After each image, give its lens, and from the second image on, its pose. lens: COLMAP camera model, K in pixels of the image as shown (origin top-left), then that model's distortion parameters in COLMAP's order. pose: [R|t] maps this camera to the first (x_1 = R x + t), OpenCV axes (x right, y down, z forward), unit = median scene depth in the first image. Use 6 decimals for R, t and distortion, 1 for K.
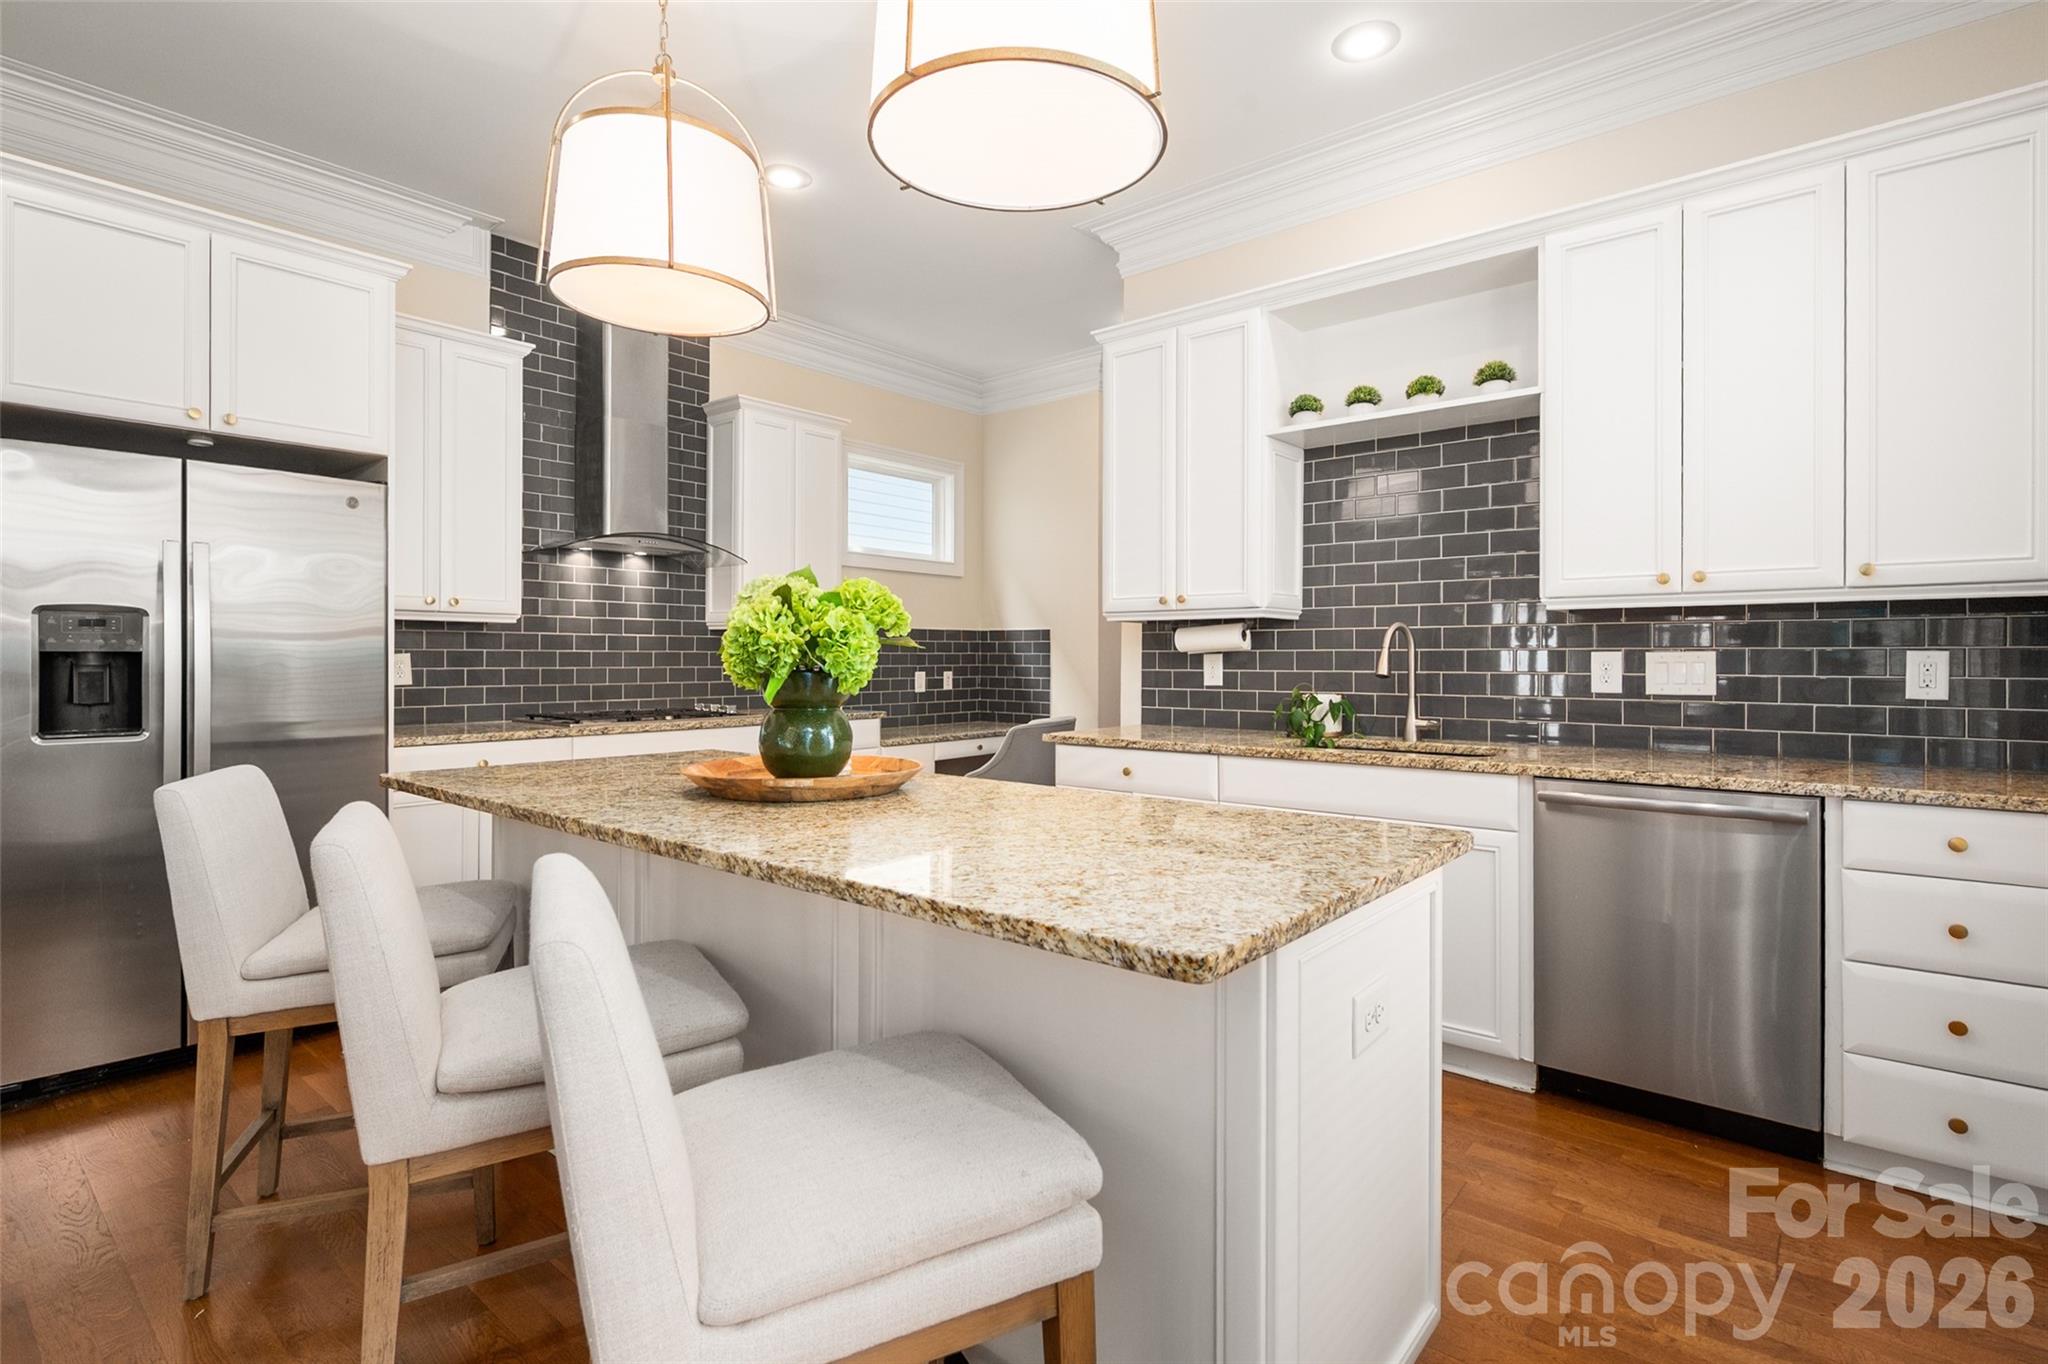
lens RADIAL K [[1038.2, 0, 1023.6], [0, 1038.2, 670.3], [0, 0, 1]] dist [-0.001611, -0.000267]
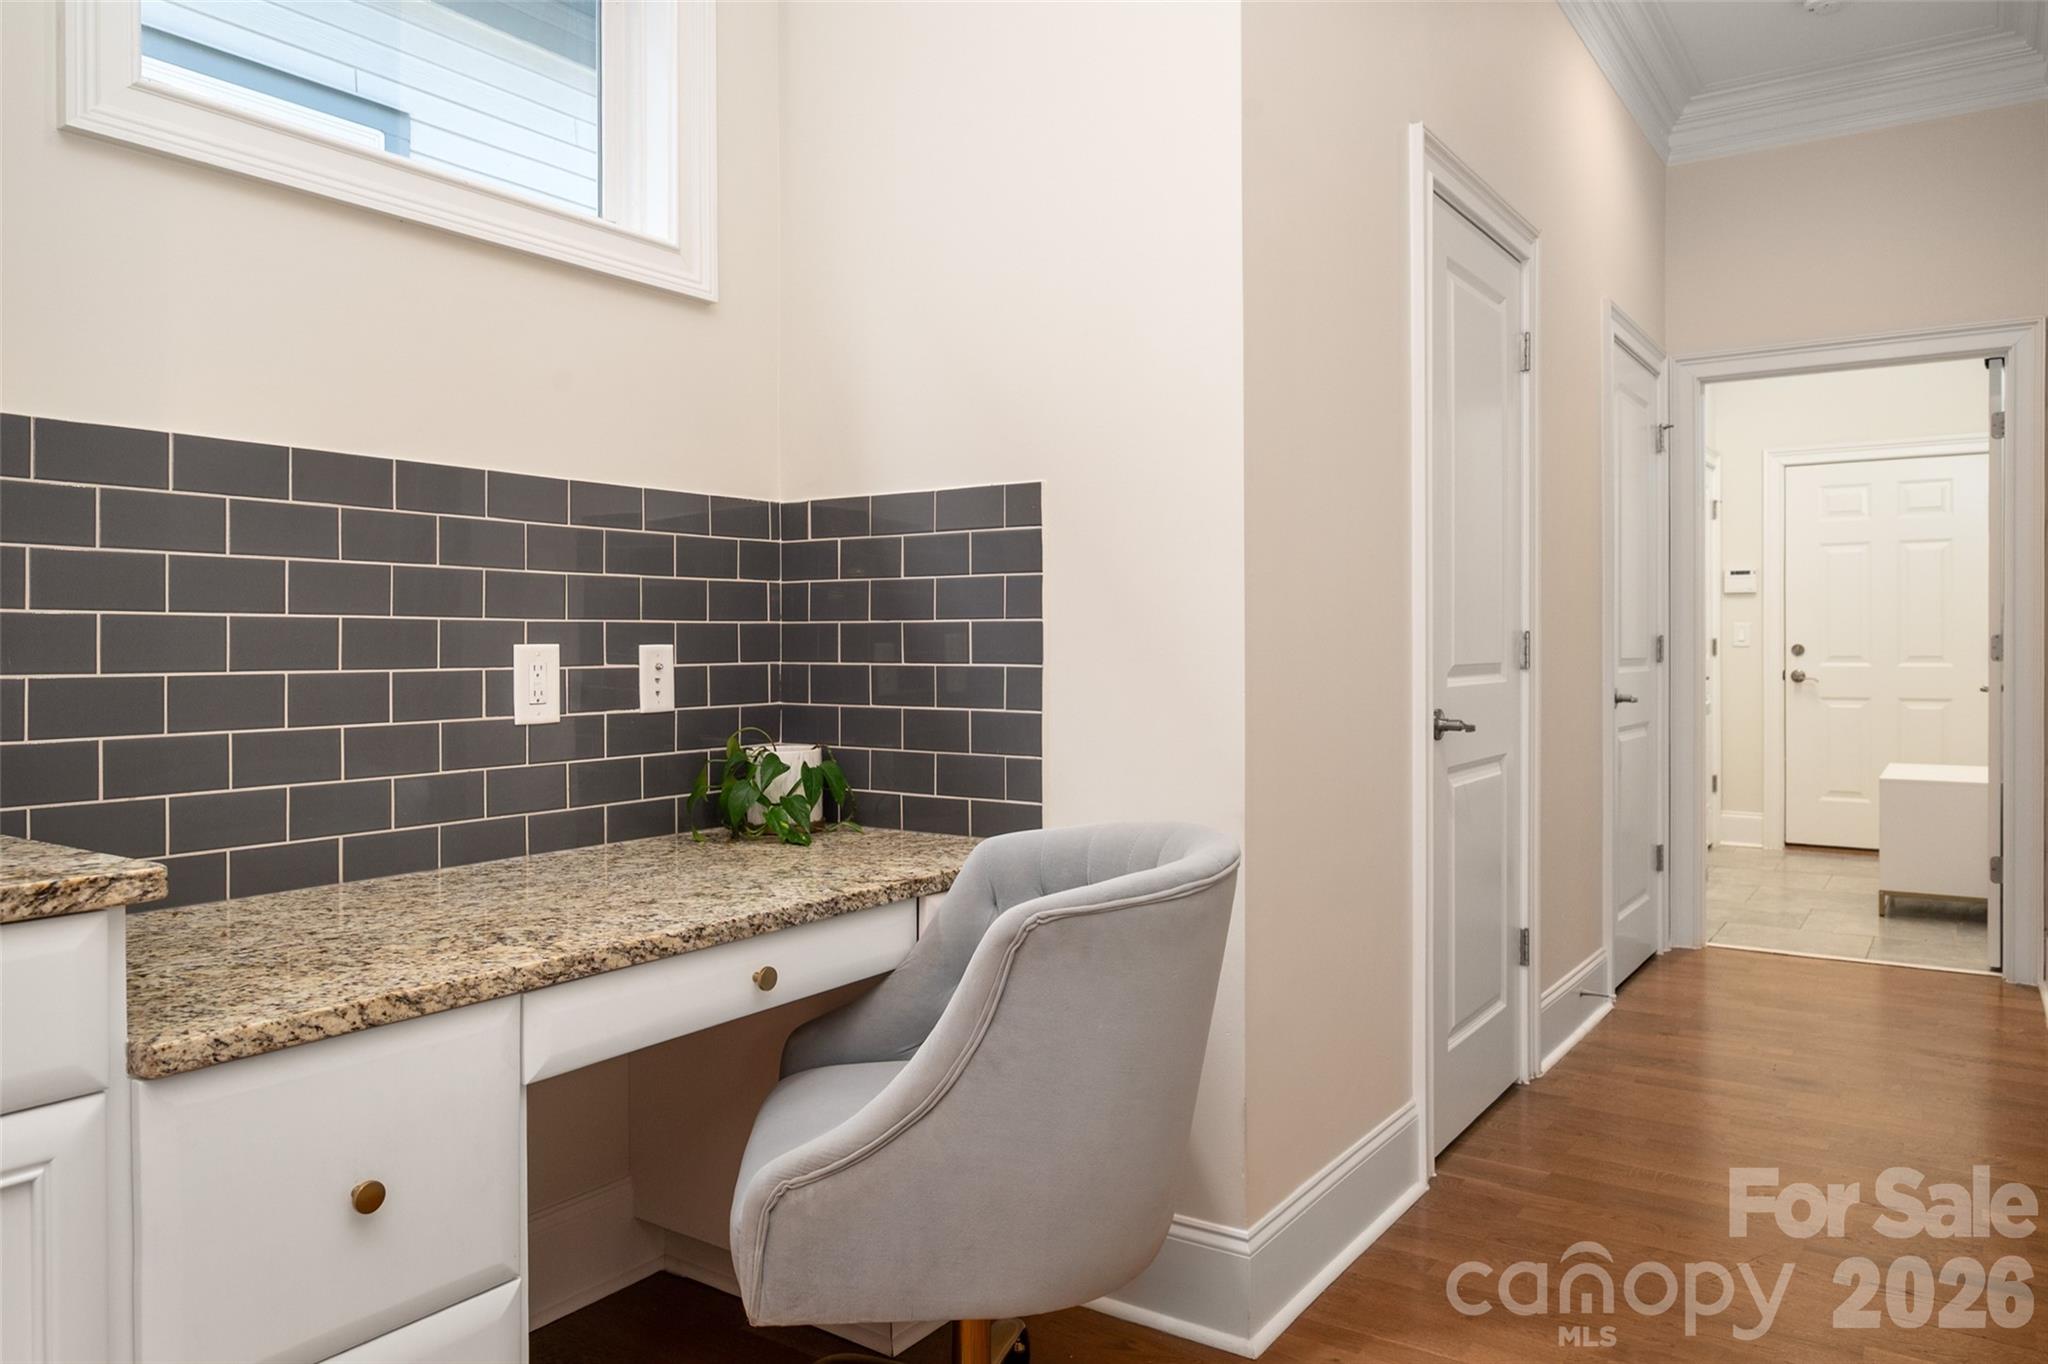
lens RADIAL K [[1367.1, 0, 1026.3], [0, 1367.1, 673.1], [0, 0, 1]] dist [0.000984, 0.000085]
pose [[0.993898, -0.006315, 0.110121, -0.016482], [0.005548, 0.999958, 0.007270, 0.006692], [-0.110162, -0.006615, 0.993892, 0.638094]]
